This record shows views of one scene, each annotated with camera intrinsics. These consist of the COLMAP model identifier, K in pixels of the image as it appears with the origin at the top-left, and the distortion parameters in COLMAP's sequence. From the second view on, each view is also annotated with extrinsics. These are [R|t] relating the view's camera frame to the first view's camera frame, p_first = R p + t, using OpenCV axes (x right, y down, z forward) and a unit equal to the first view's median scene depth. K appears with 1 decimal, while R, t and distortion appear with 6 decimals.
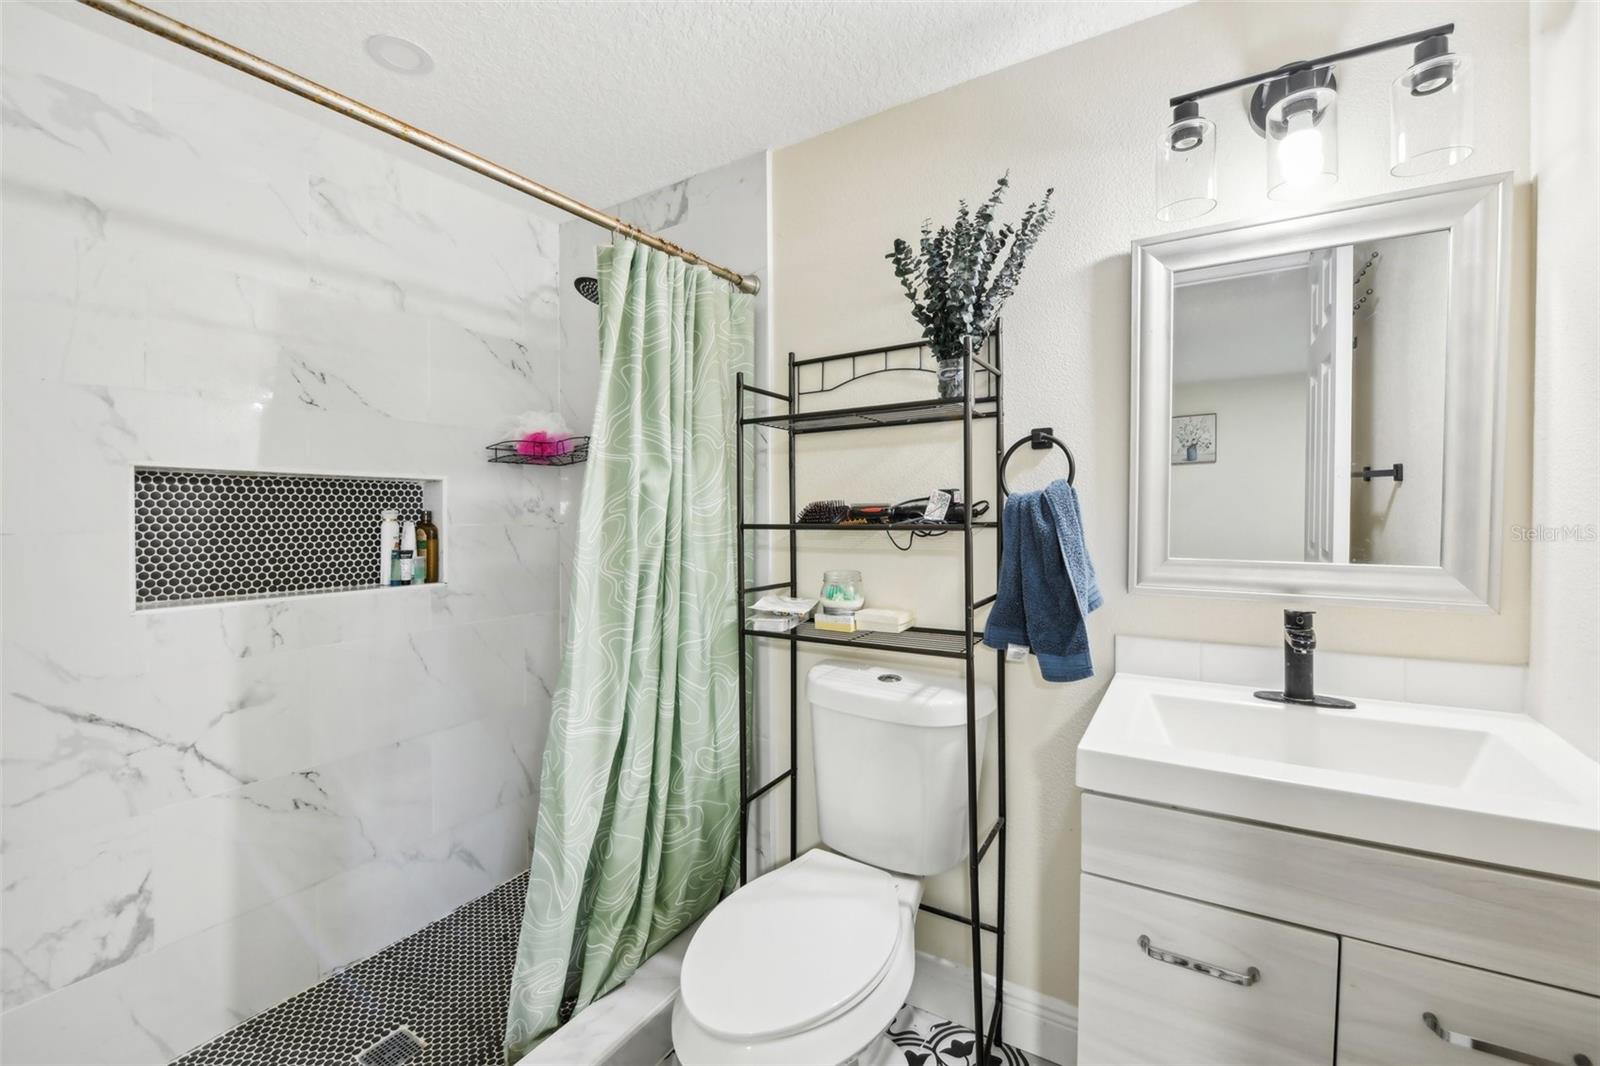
lens RADIAL K [[652.2, 0, 807.2], [0, 652.2, 521.0], [0, 0, 1]] dist [-0.018733, -0.000339]
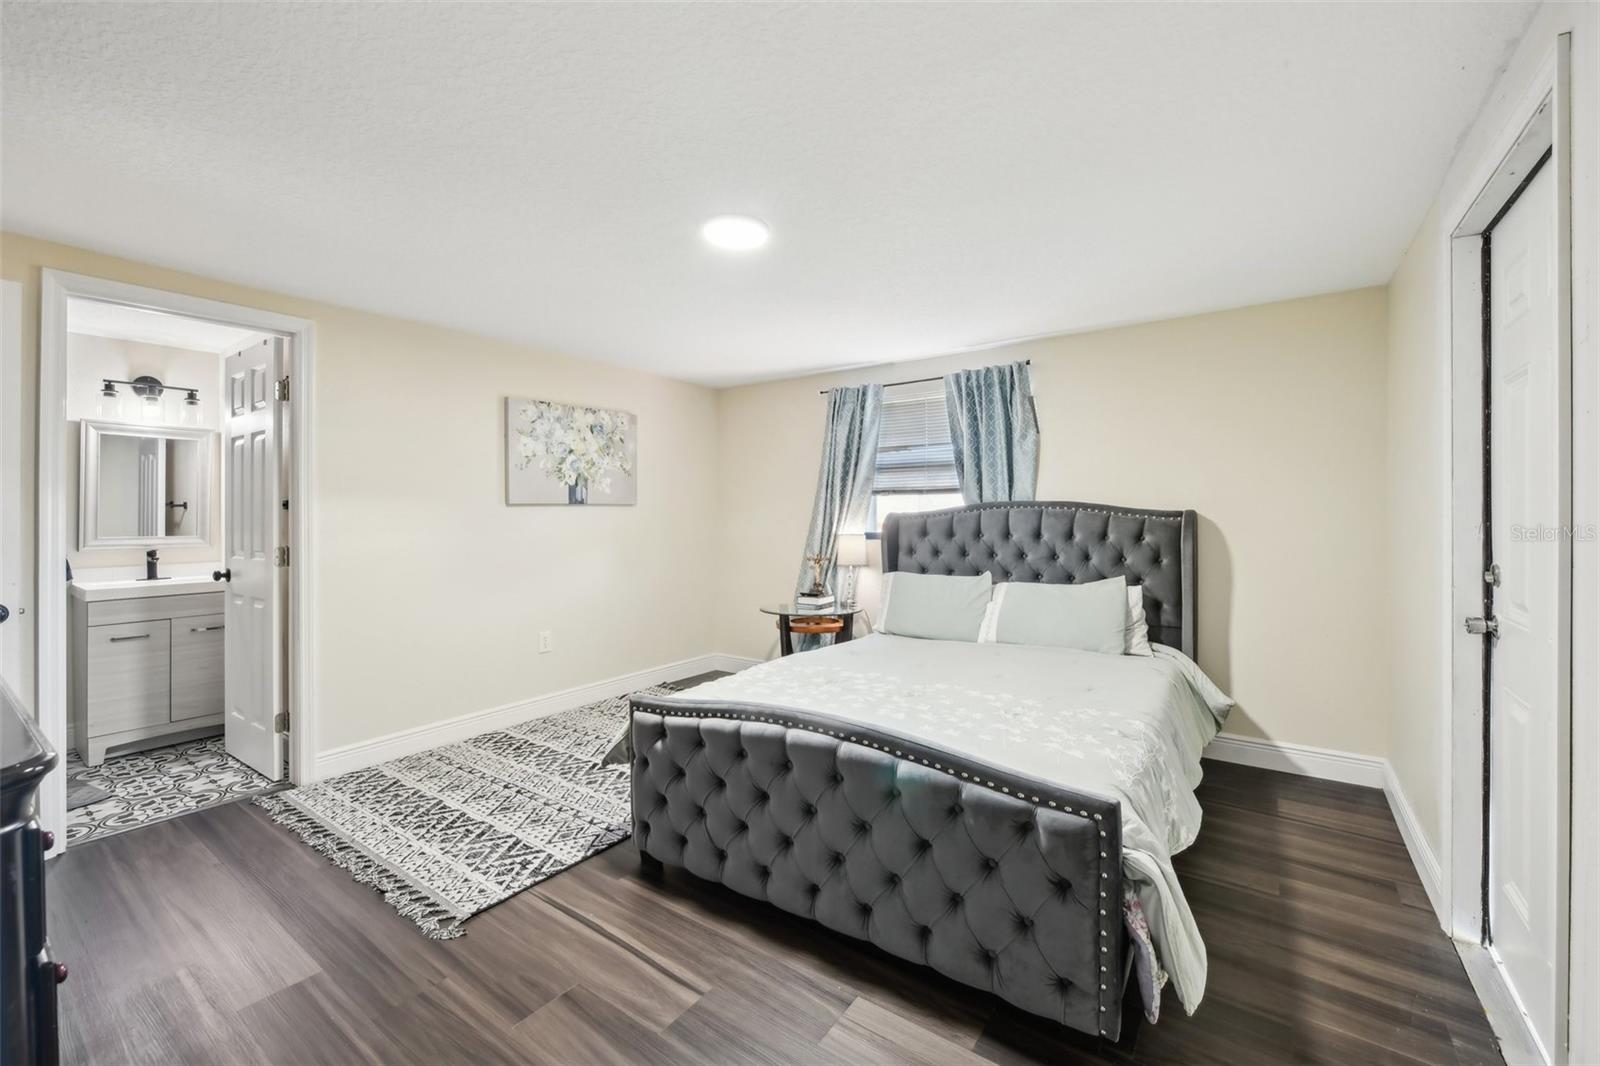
lens RADIAL K [[652.2, 0, 807.2], [0, 652.2, 521.0], [0, 0, 1]] dist [-0.018733, -0.000339]
pose [[0.071207, 0.002062, 0.997459, -2.147961], [0.017631, 0.999839, -0.003326, 0.056418], [-0.997306, 0.017823, 0.071159, -2.451422]]
